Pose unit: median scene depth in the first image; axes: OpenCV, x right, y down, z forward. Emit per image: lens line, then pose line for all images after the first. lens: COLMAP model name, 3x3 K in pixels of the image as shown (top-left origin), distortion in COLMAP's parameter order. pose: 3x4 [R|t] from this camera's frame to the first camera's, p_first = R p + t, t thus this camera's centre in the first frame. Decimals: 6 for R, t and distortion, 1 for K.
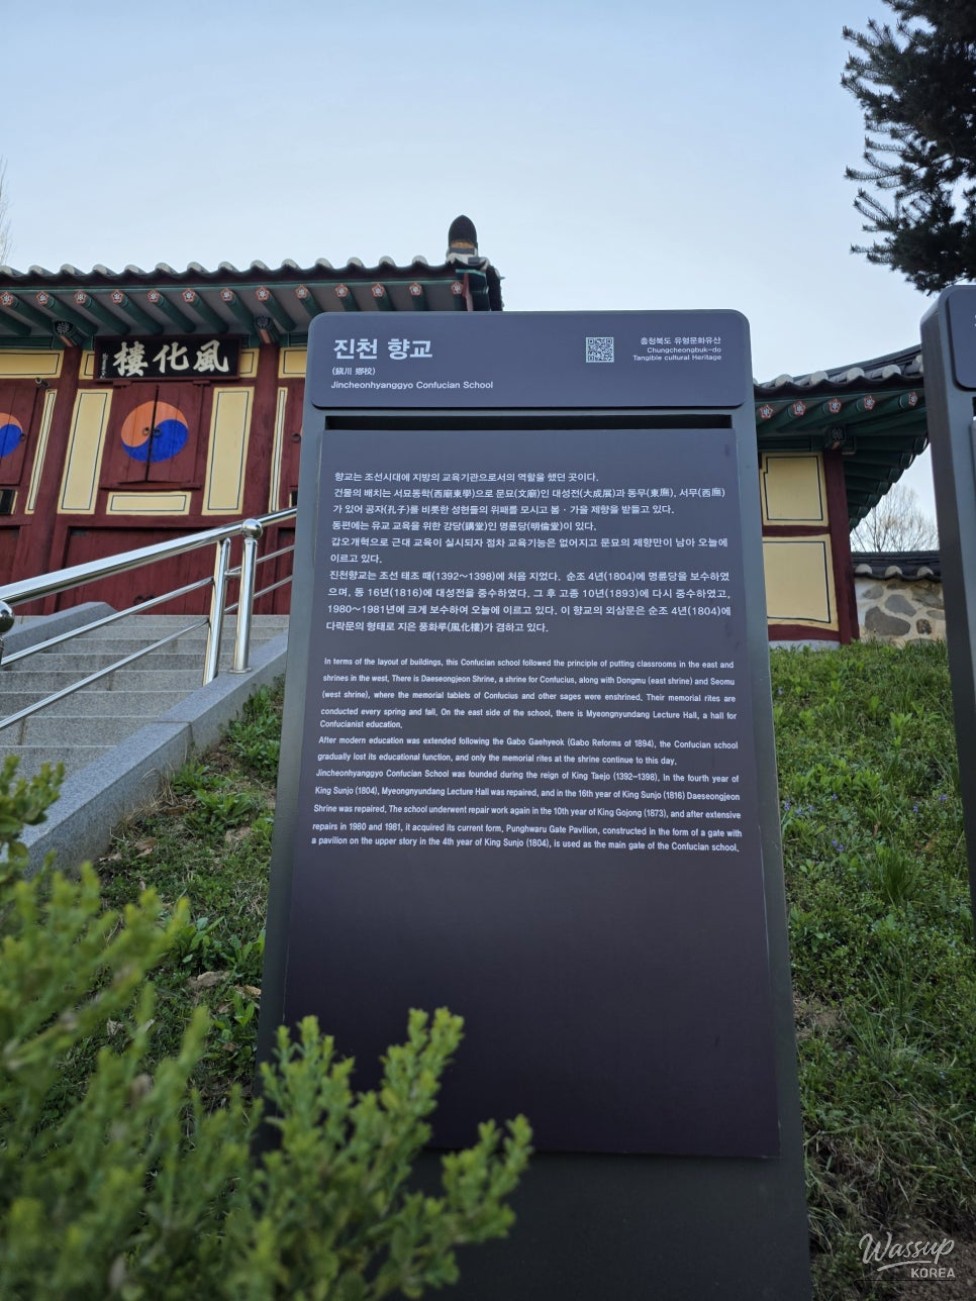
lens RADIAL K [[863.3, 0, 479.2], [0, 863.3, 652.0], [0, 0, 1]] dist [0.068603, -0.065052]
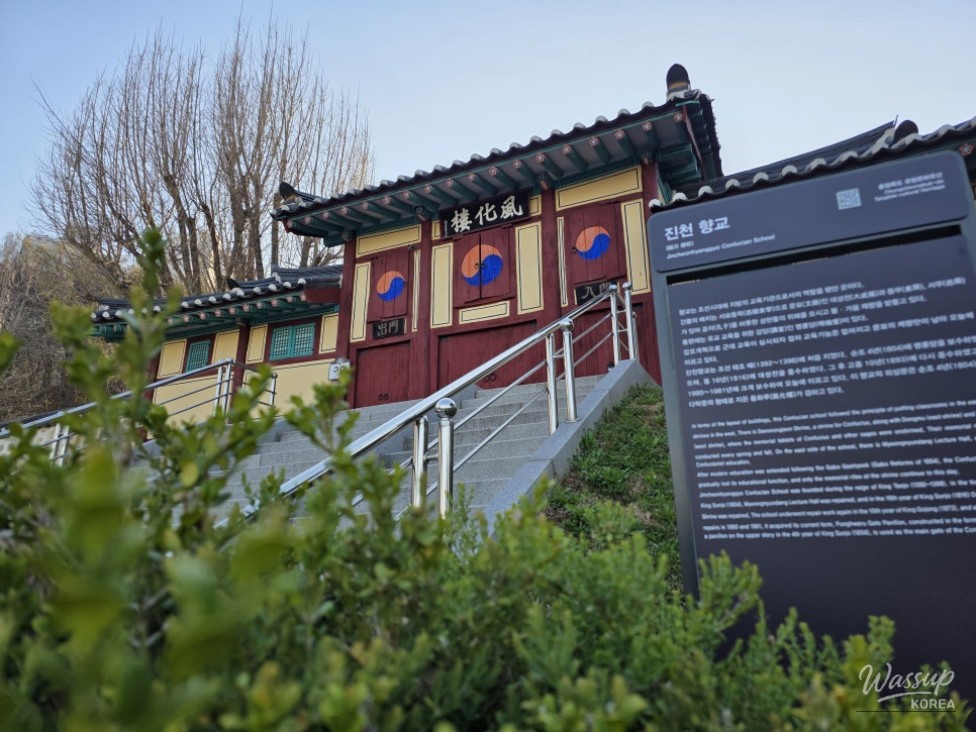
lens RADIAL K [[647.7, 0, 485.0], [0, 647.7, 366.6], [0, 0, 1]] dist [0.068603, -0.065052]
pose [[0.933669, -0.133926, -0.332153, -0.108949], [0.121310, 0.990887, -0.058534, -0.070501], [0.336966, 0.014358, 0.941408, -0.275462]]
